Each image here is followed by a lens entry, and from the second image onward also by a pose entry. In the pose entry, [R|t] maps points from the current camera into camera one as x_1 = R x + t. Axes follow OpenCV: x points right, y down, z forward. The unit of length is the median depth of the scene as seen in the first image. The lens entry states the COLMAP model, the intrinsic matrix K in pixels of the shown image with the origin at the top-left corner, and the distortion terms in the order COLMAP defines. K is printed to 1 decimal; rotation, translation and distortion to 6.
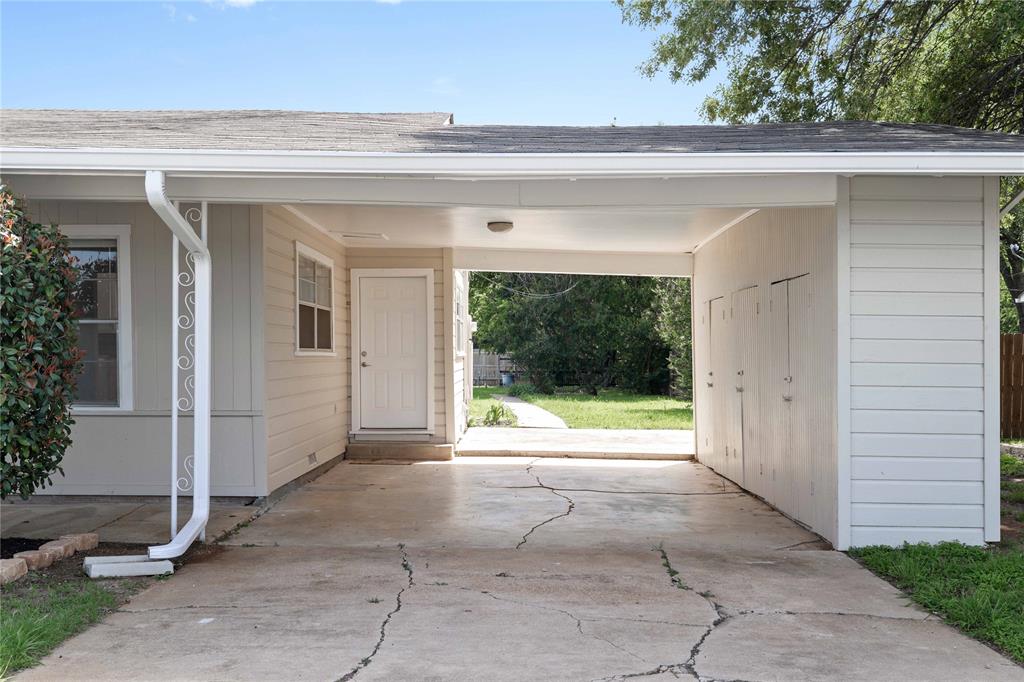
lens RADIAL K [[969.8, 0, 512.0], [0, 969.8, 341.0], [0, 0, 1]] dist [-0.001973, -0.000598]
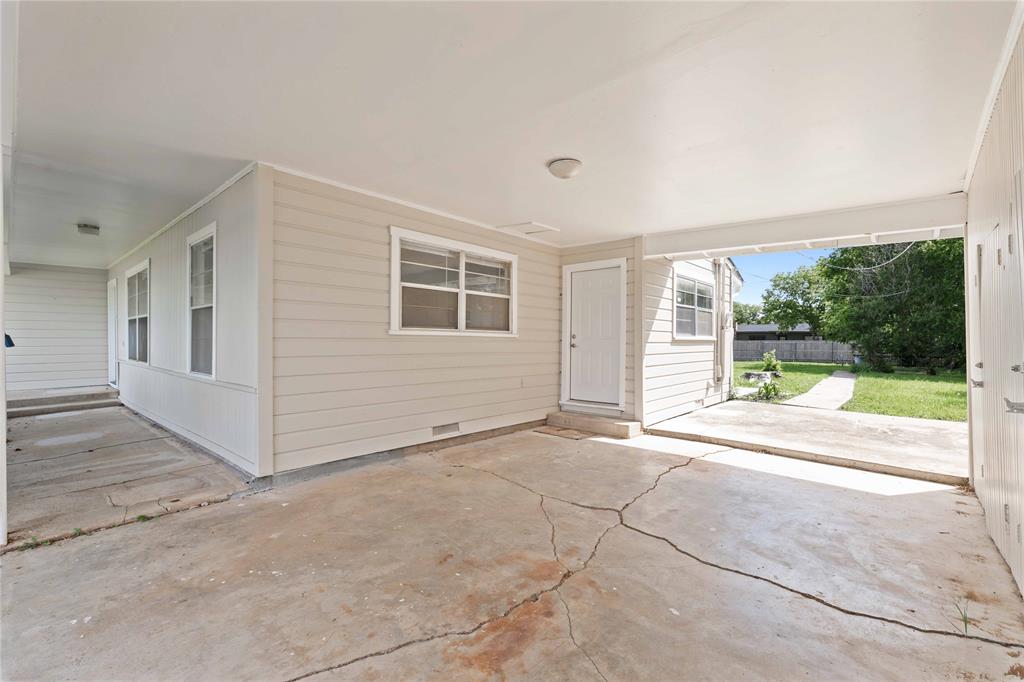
lens RADIAL K [[451.0, 0, 504.0], [0, 451.0, 337.0], [0, 0, 1]] dist [-0.002978, -0.000125]
pose [[0.750976, -0.001408, -0.660328, 0.149879], [0.000394, 0.999999, -0.001684, 0.014853], [0.660329, 0.001005, 0.750976, 0.533699]]
